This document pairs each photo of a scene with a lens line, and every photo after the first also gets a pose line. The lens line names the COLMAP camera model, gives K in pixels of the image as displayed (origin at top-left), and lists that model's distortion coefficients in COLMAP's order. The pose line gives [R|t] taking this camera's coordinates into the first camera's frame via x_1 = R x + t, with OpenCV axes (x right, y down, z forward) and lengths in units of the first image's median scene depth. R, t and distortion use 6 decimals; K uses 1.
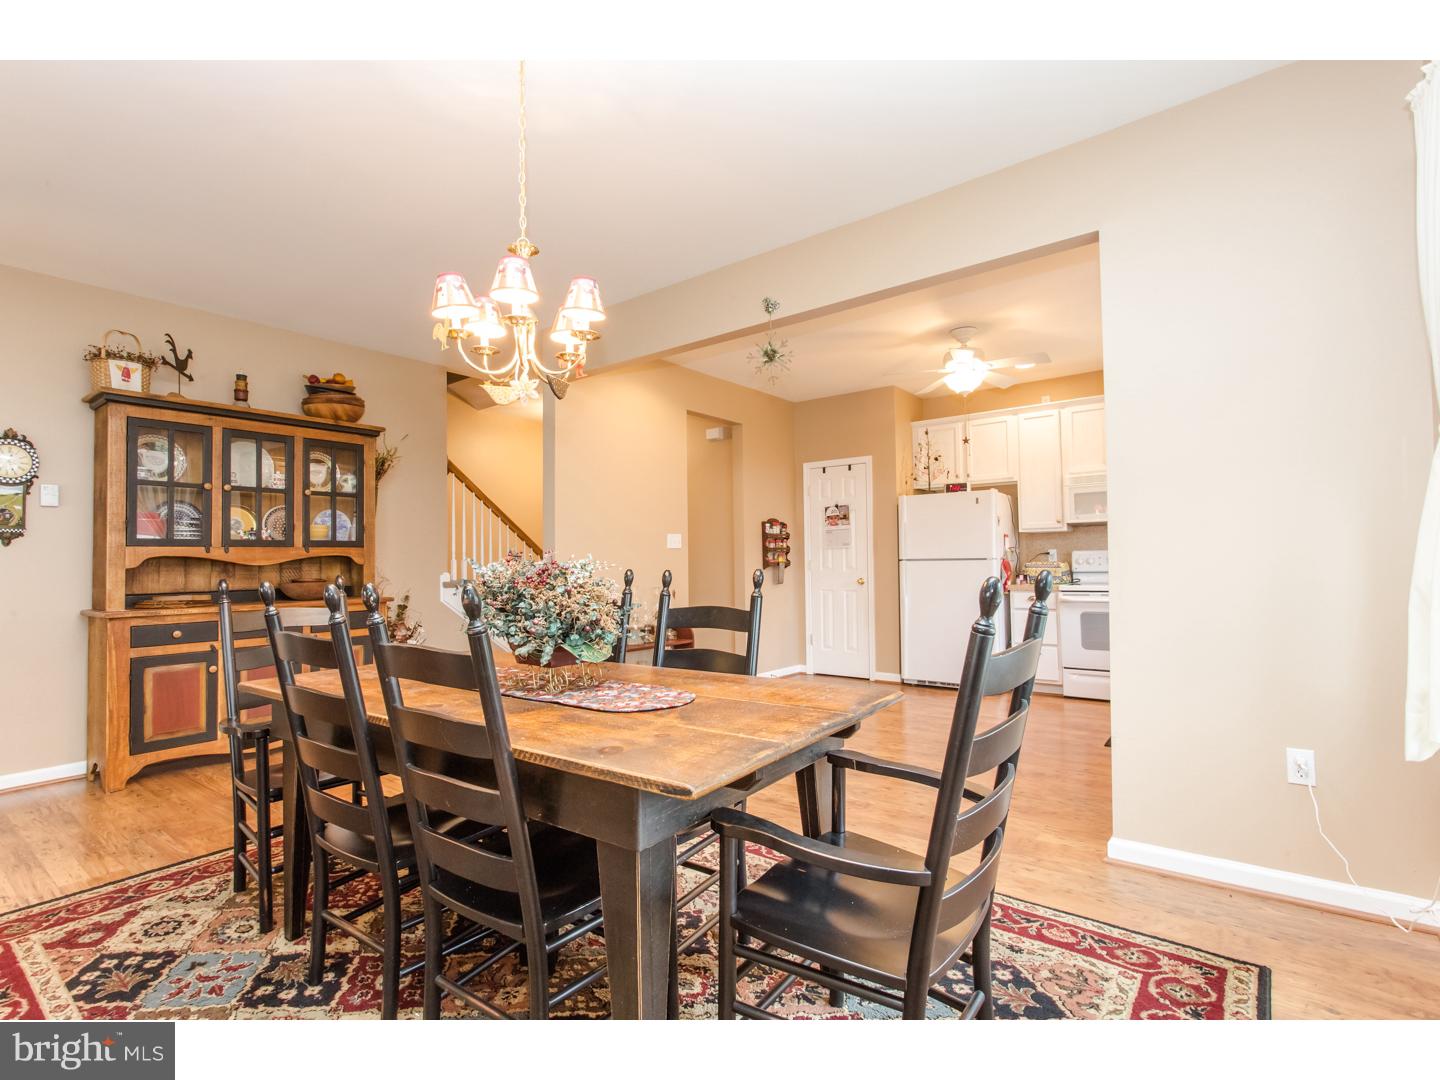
lens RADIAL K [[697.9, 0, 710.8], [0, 697.9, 533.7], [0, 0, 1]] dist [0.002808, 0.001057]
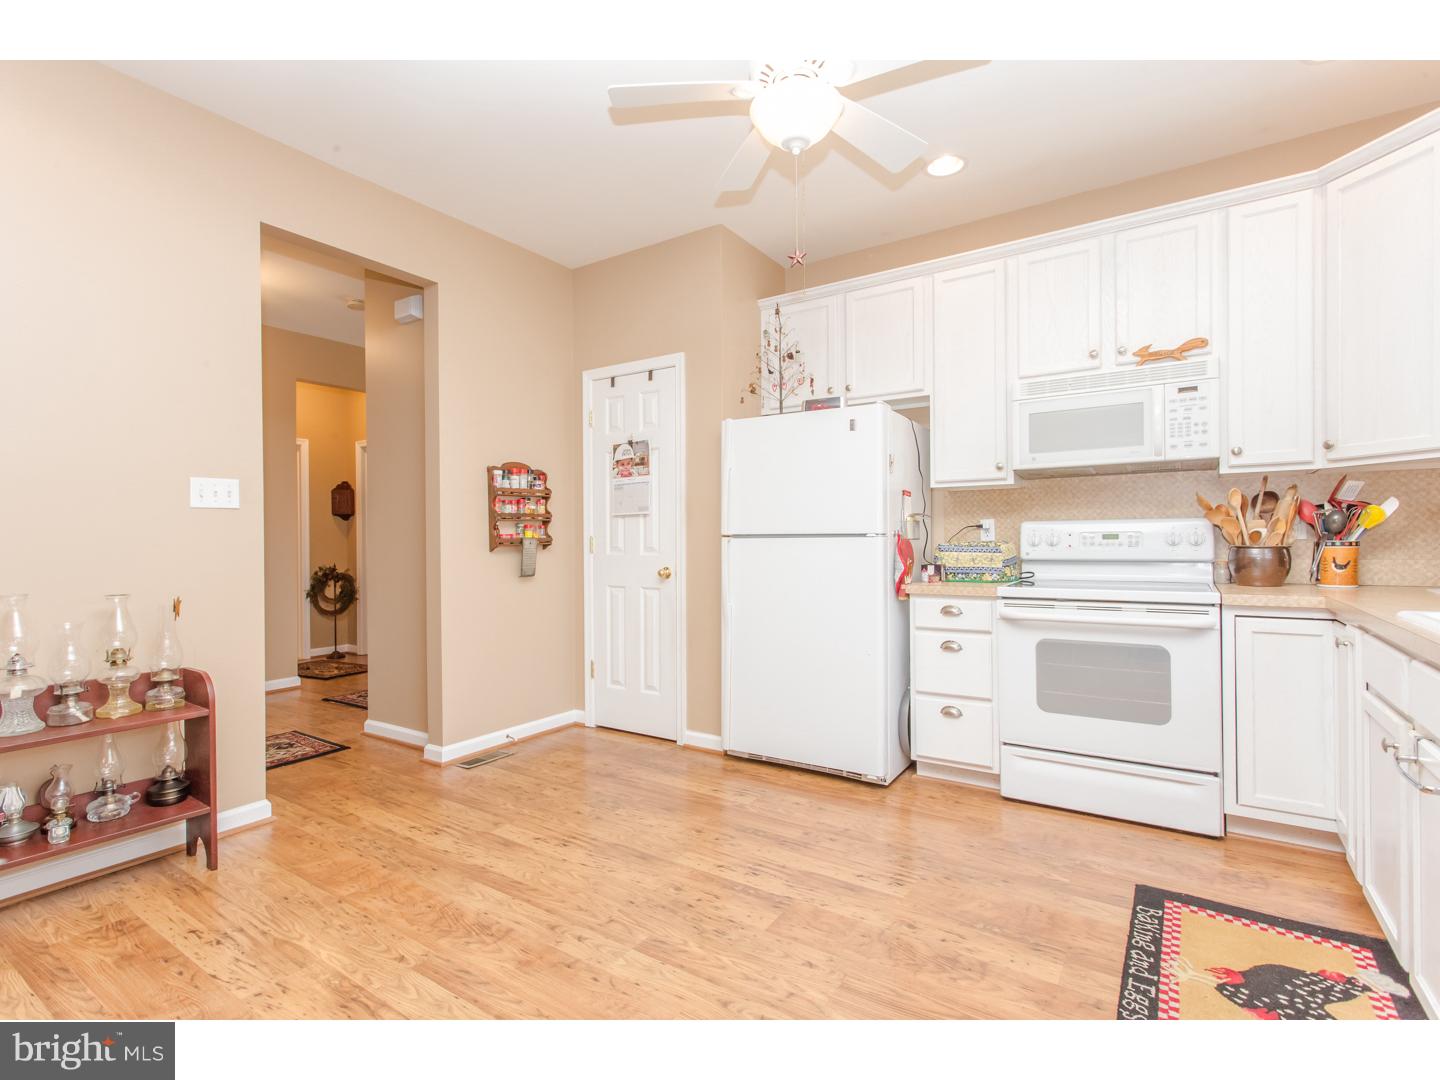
lens RADIAL K [[697.9, 0, 707.4], [0, 697.9, 536.2], [0, 0, 1]] dist [0.002808, 0.001057]
pose [[0.997959, 0.007051, 0.063462, 0.213875], [-0.009386, 0.999287, 0.036571, 0.016585], [-0.063159, -0.037092, 0.997314, 0.425579]]
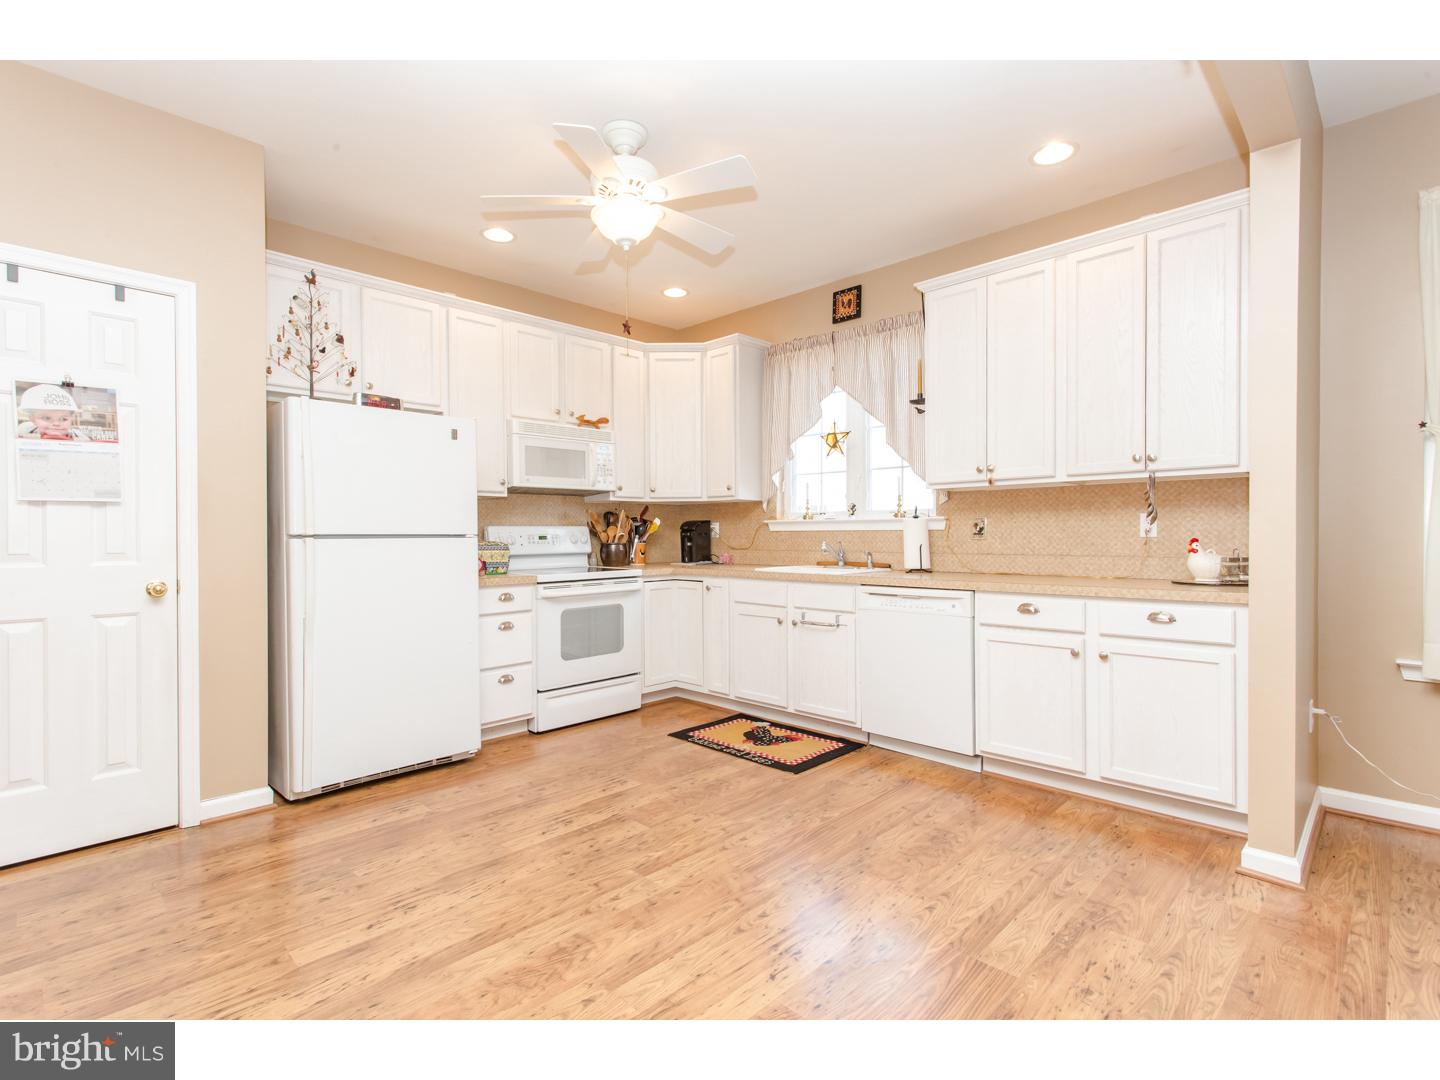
lens RADIAL K [[697.9, 0, 708.9], [0, 697.9, 538.3], [0, 0, 1]] dist [0.002808, 0.001057]
pose [[0.122199, 0.009160, 0.992463, -0.141998], [-0.035856, 0.999345, -0.004809, 0.029725], [-0.991858, -0.034998, 0.122447, 0.641174]]
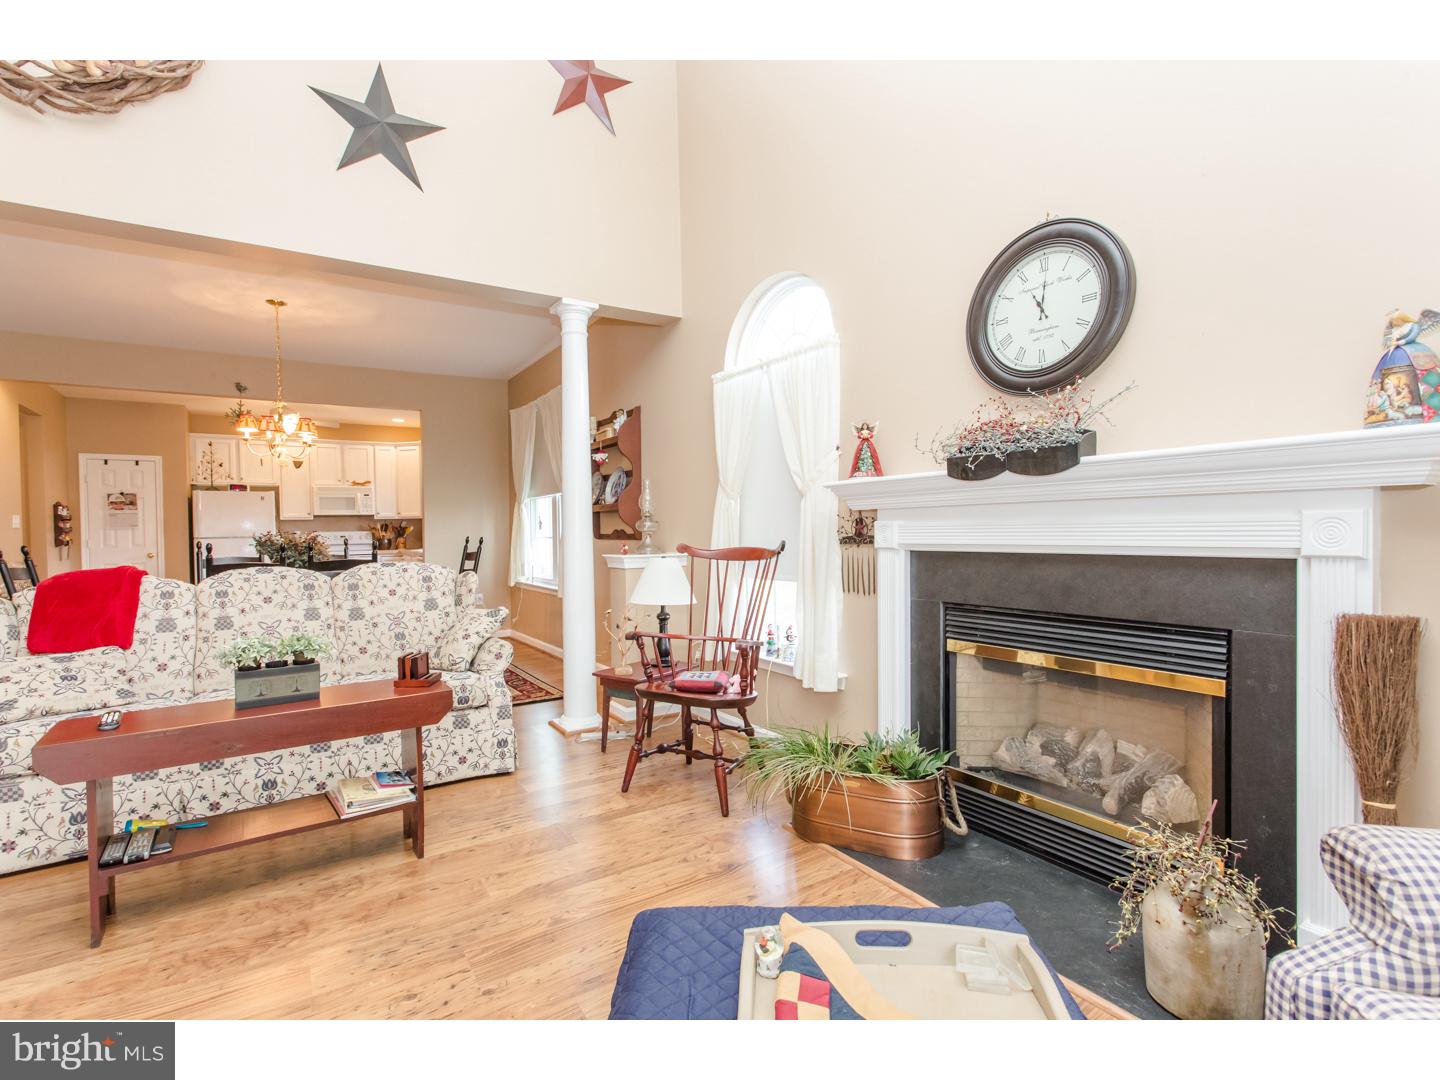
lens RADIAL K [[697.9, 0, 723.2], [0, 697.9, 541.5], [0, 0, 1]] dist [0.002808, 0.001057]
pose [[0.337148, -0.007666, 0.941421, -0.625824], [-0.028118, 0.999439, 0.018208, -0.008715], [-0.941032, -0.032610, 0.336743, -0.399222]]
